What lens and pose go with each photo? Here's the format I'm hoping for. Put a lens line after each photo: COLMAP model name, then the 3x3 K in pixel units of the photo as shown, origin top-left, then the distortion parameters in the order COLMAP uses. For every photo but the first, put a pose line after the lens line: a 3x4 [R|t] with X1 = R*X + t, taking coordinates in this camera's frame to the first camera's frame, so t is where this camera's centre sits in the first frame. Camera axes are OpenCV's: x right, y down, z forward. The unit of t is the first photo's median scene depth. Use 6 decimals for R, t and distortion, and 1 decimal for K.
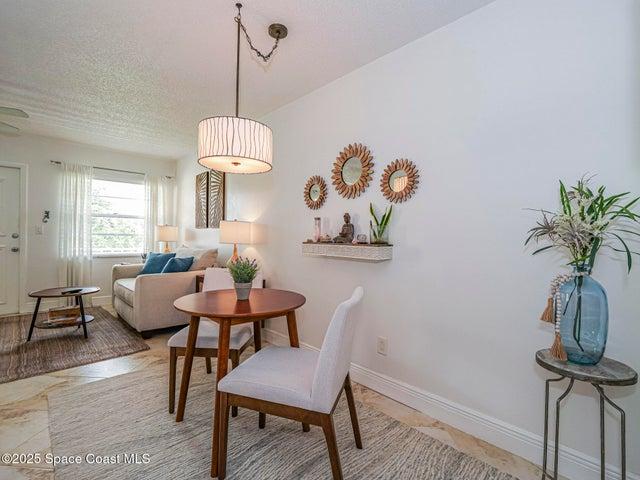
lens RADIAL K [[309.0, 0, 317.8], [0, 309.0, 239.6], [0, 0, 1]] dist [-0.014859, -0.000814]
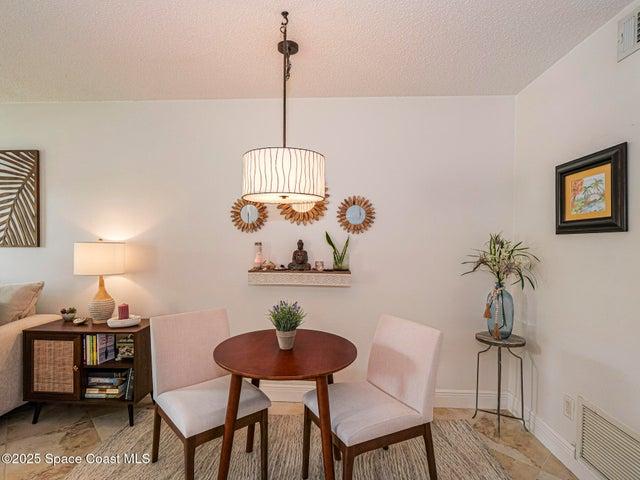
lens RADIAL K [[335.1, 0, 315.7], [0, 335.1, 246.1], [0, 0, 1]] dist [-0.008382, 0.000417]
pose [[0.721055, -0.019008, 0.692617, -0.485852], [0.005466, 0.999749, 0.021747, -0.069531], [-0.692857, -0.011895, 0.720977, 0.140762]]
